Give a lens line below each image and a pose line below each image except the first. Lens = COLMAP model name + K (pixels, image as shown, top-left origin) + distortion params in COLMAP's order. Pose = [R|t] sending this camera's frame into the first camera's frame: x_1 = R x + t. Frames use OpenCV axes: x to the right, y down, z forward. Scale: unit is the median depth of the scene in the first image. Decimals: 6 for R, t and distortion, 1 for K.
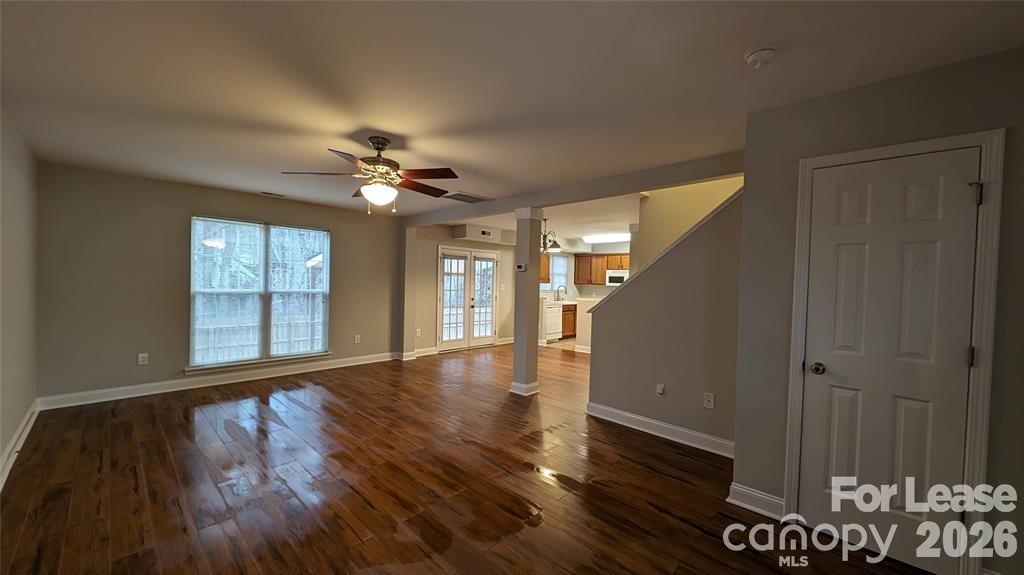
lens RADIAL K [[381.5, 0, 515.7], [0, 381.5, 287.2], [0, 0, 1]] dist [-0.002533, -0.000142]
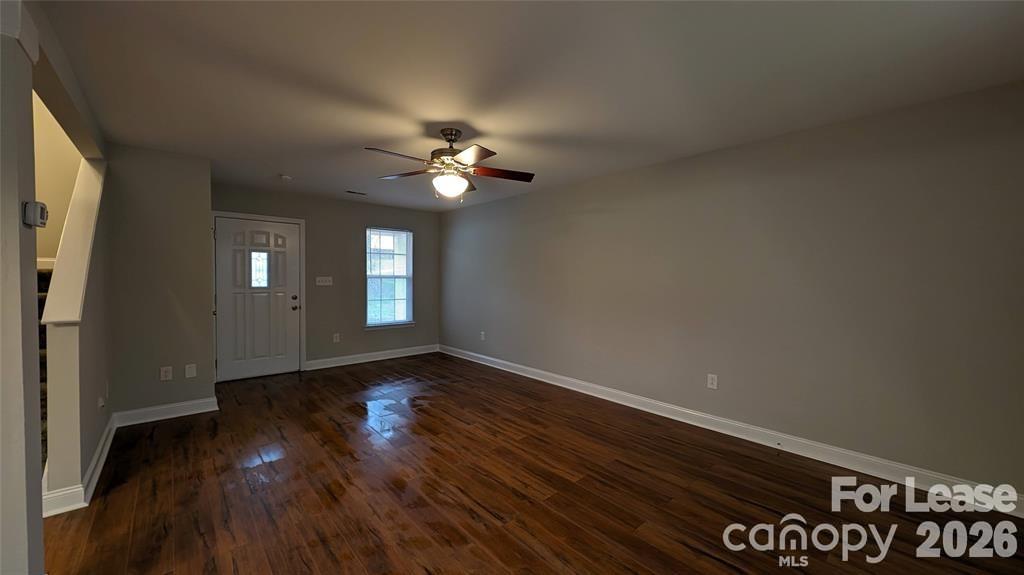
lens RADIAL K [[378.4, 0, 516.8], [0, 378.4, 286.6], [0, 0, 1]] dist [-0.000060, -0.000174]
pose [[-0.996698, -0.033579, 0.073926, -0.246630], [-0.030466, 0.998617, 0.042845, -0.011882], [-0.075263, 0.040452, -0.996343, 0.798609]]
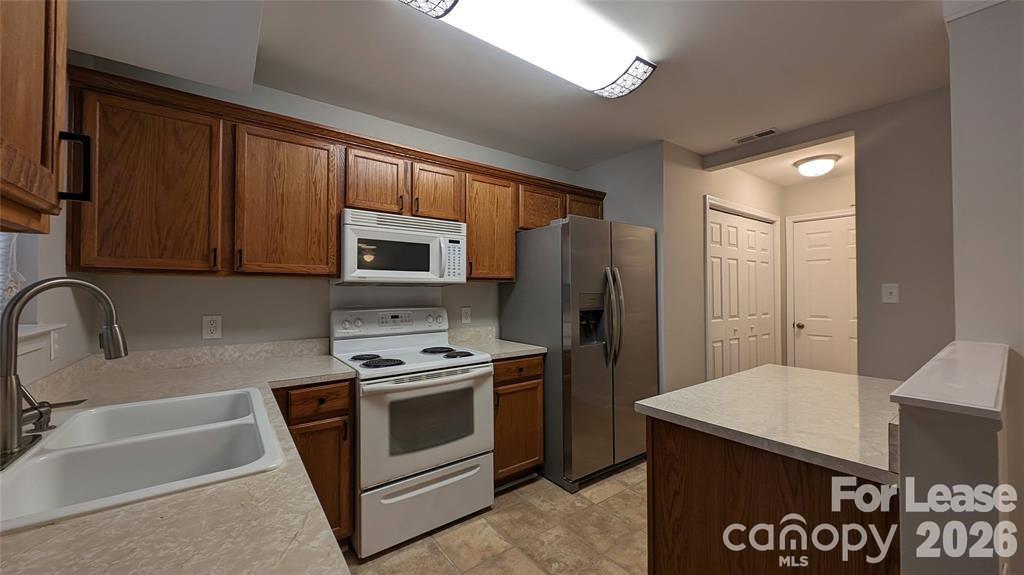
lens RADIAL K [[378.7, 0, 512.0], [0, 378.7, 287.5], [0, 0, 1]] dist [0.011615, -0.000045]
pose [[0.176338, -0.014947, 0.984216, 0.058850], [0.021883, 0.999697, 0.011262, -0.001304], [-0.984086, 0.019552, 0.176612, 1.152733]]
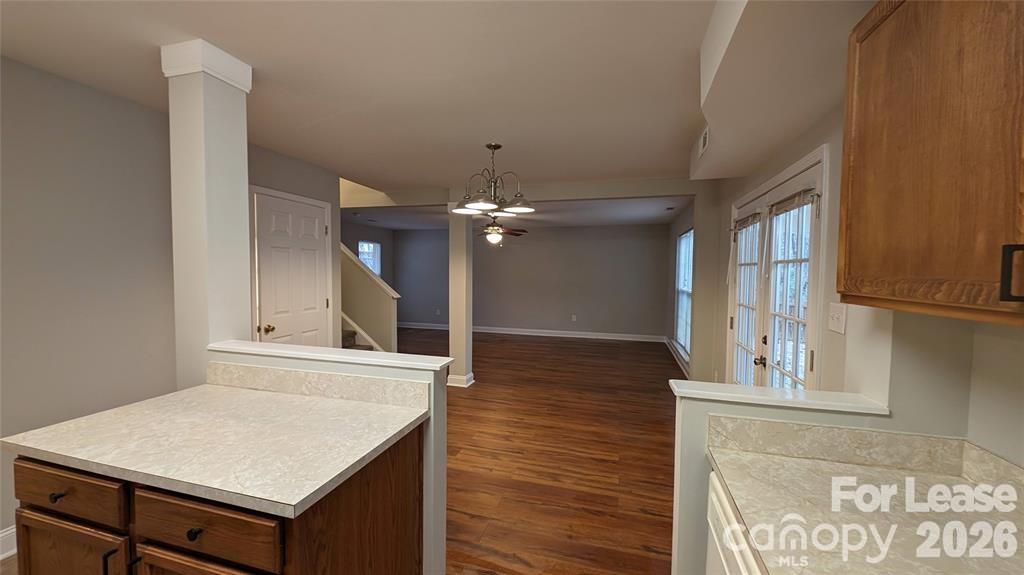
lens RADIAL K [[381.5, 0, 515.7], [0, 381.5, 287.2], [0, 0, 1]] dist [-0.002533, -0.000142]
pose [[-0.888051, -0.015022, -0.459499, 0.234652], [-0.038620, 0.998371, 0.042000, -0.019729], [0.458119, 0.055044, -0.887185, 1.259729]]
